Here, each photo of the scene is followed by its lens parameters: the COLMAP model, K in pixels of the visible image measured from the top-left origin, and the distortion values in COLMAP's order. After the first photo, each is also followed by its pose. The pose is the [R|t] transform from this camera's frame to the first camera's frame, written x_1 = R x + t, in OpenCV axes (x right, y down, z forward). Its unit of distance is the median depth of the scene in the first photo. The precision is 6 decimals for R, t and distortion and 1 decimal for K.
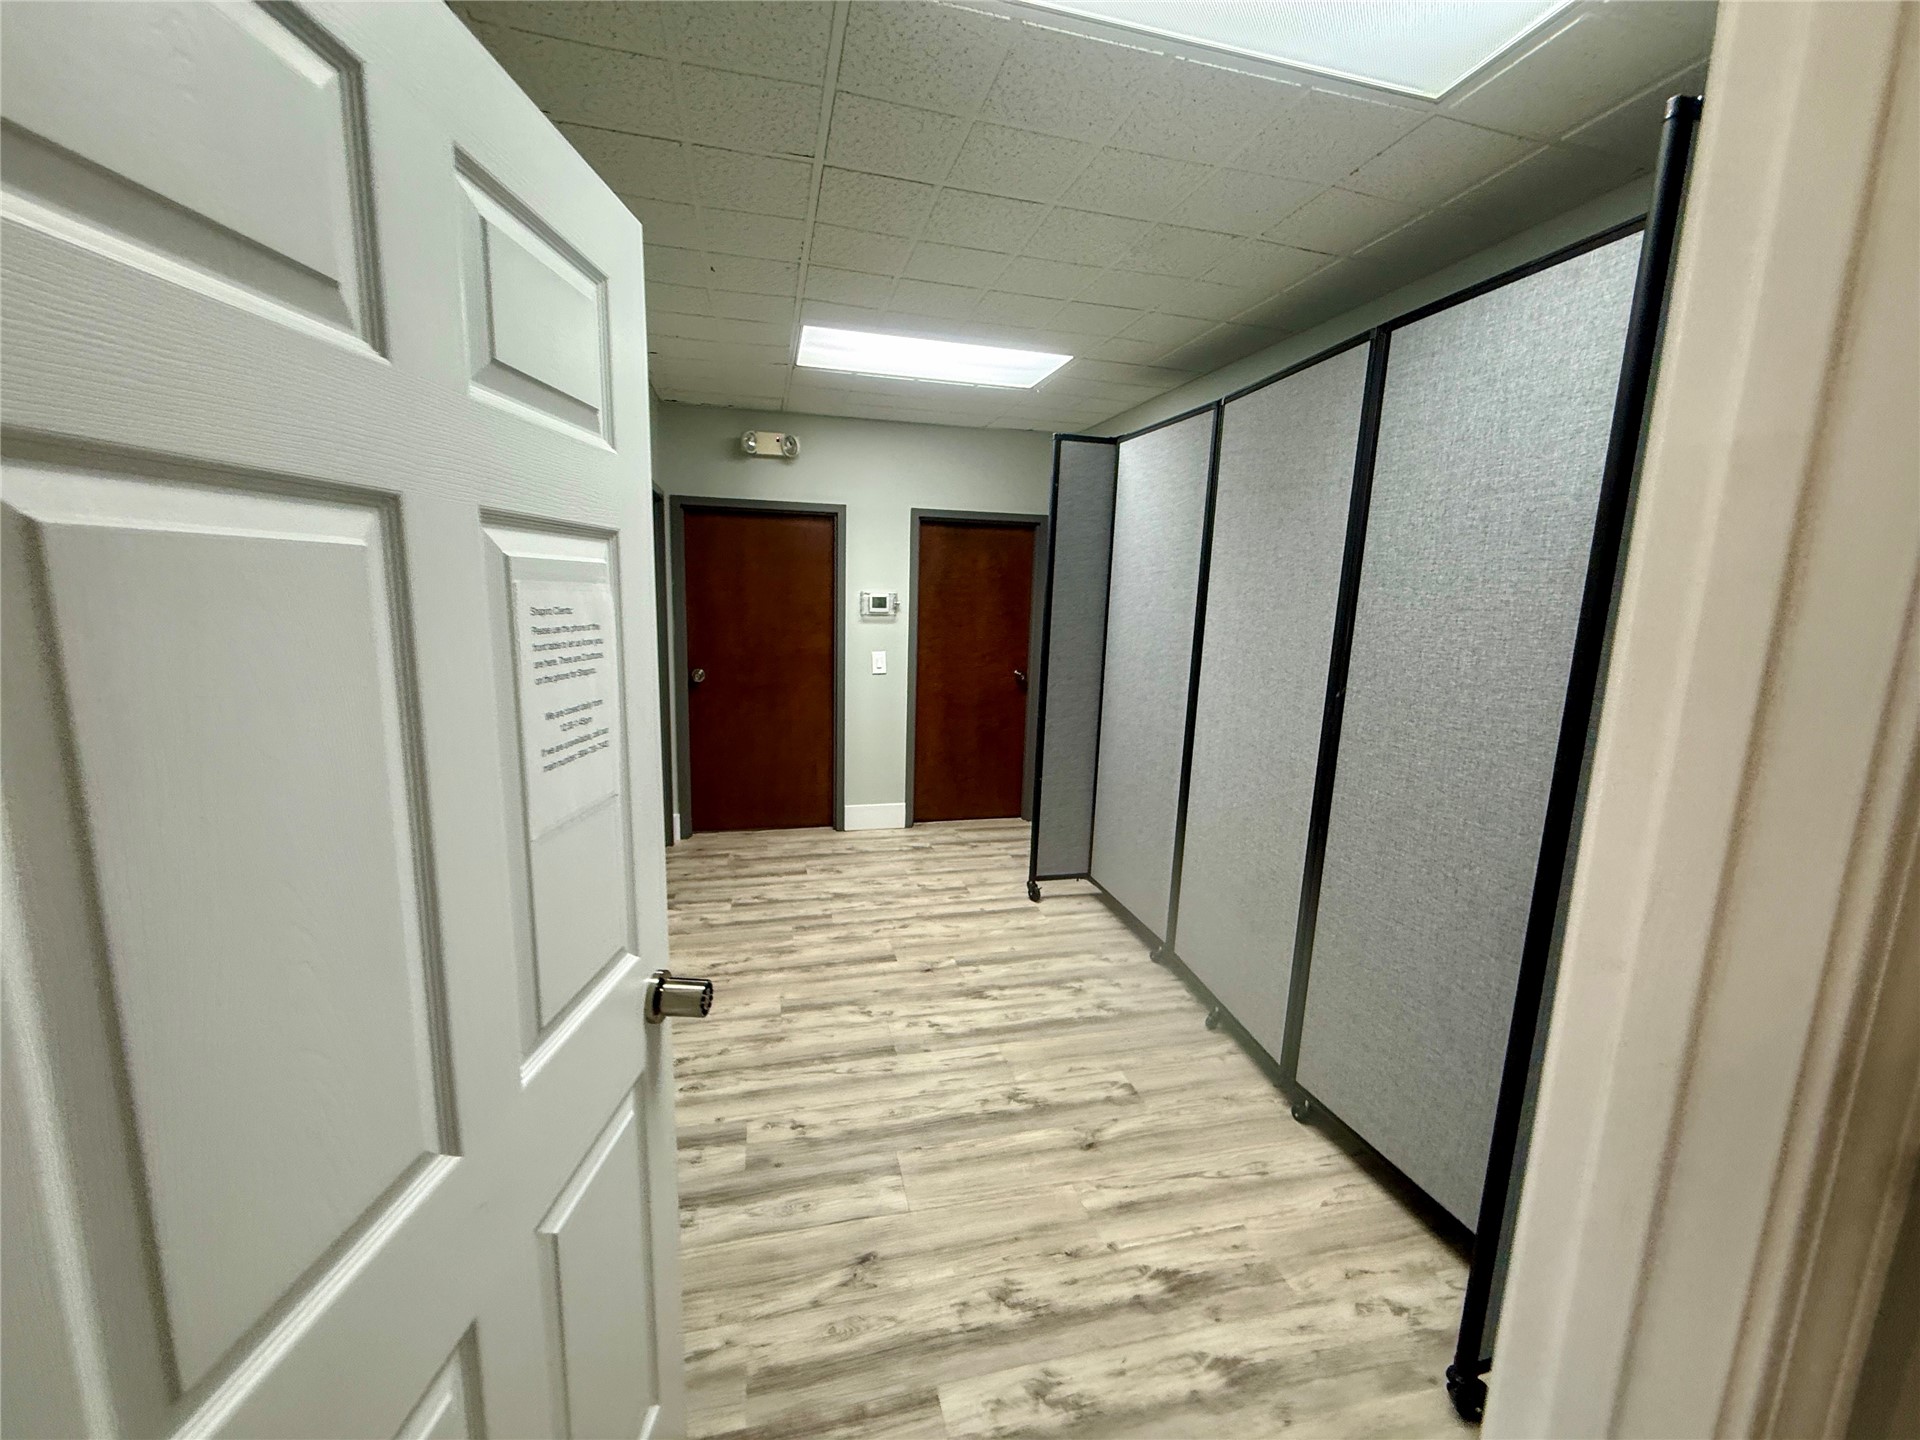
lens RADIAL K [[765.8, 0, 951.6], [0, 765.8, 718.3], [0, 0, 1]] dist [-0.002416, 0.000466]
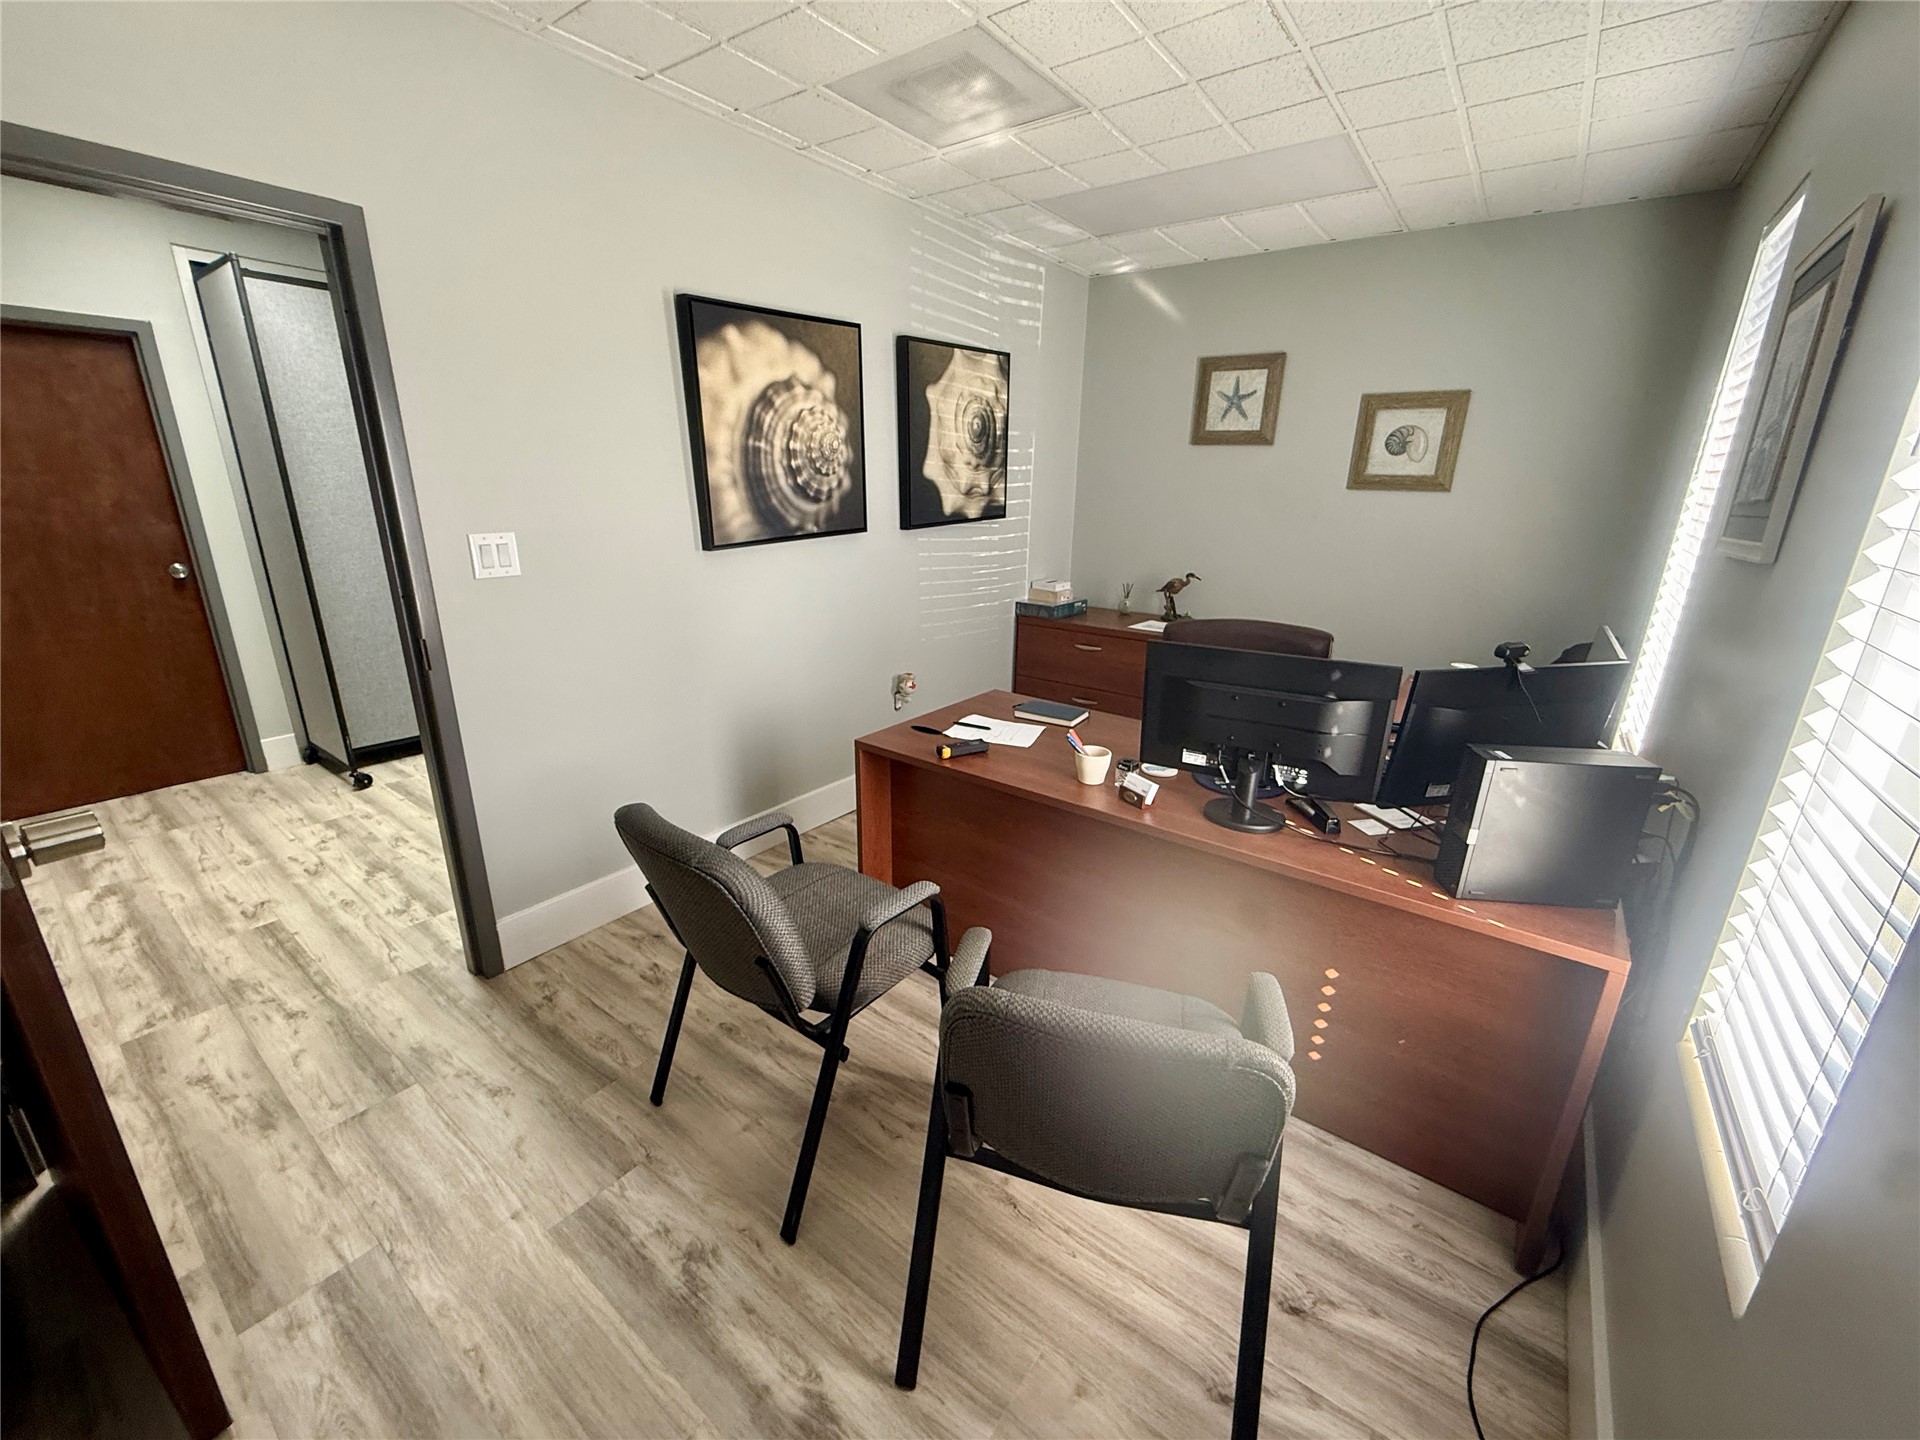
lens RADIAL K [[765.8, 0, 953.8], [0, 765.8, 719.6], [0, 0, 1]] dist [-0.002416, 0.000466]
pose [[-0.630954, -0.274520, 0.725628, -1.046737], [0.085508, 0.904999, 0.416732, -0.179088], [-0.771094, 0.324986, -0.547539, 0.941573]]
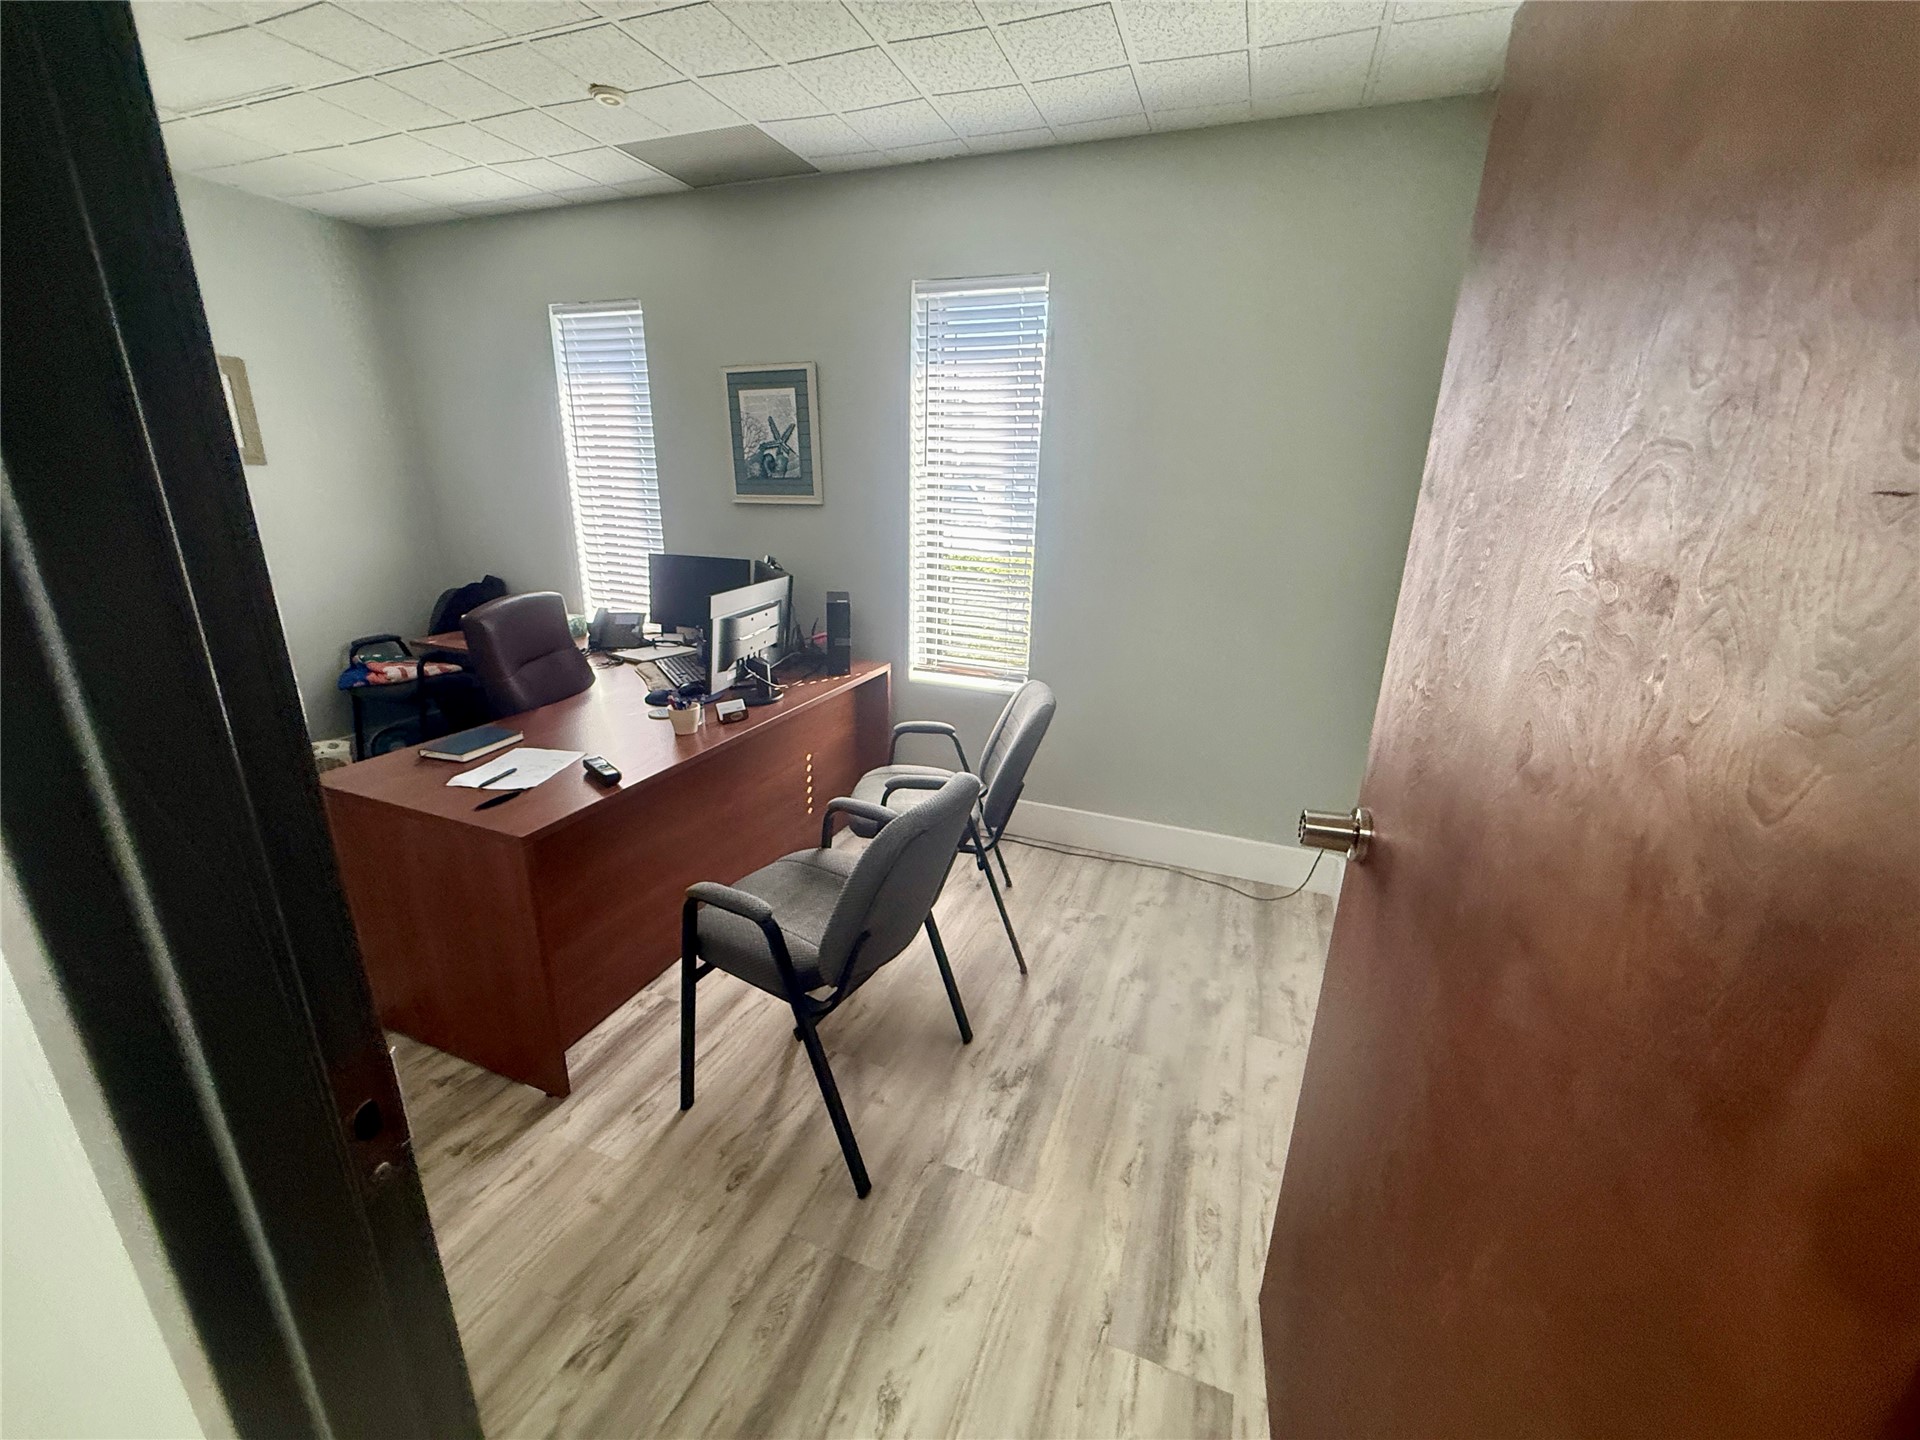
lens RADIAL K [[765.8, 0, 957.6], [0, 765.8, 718.1], [0, 0, 1]] dist [-0.002416, 0.000466]
pose [[-0.573453, 0.201007, -0.794196, -0.368176], [-0.173567, 0.917616, 0.357569, -0.178695], [0.800641, 0.342895, -0.491321, 1.064034]]
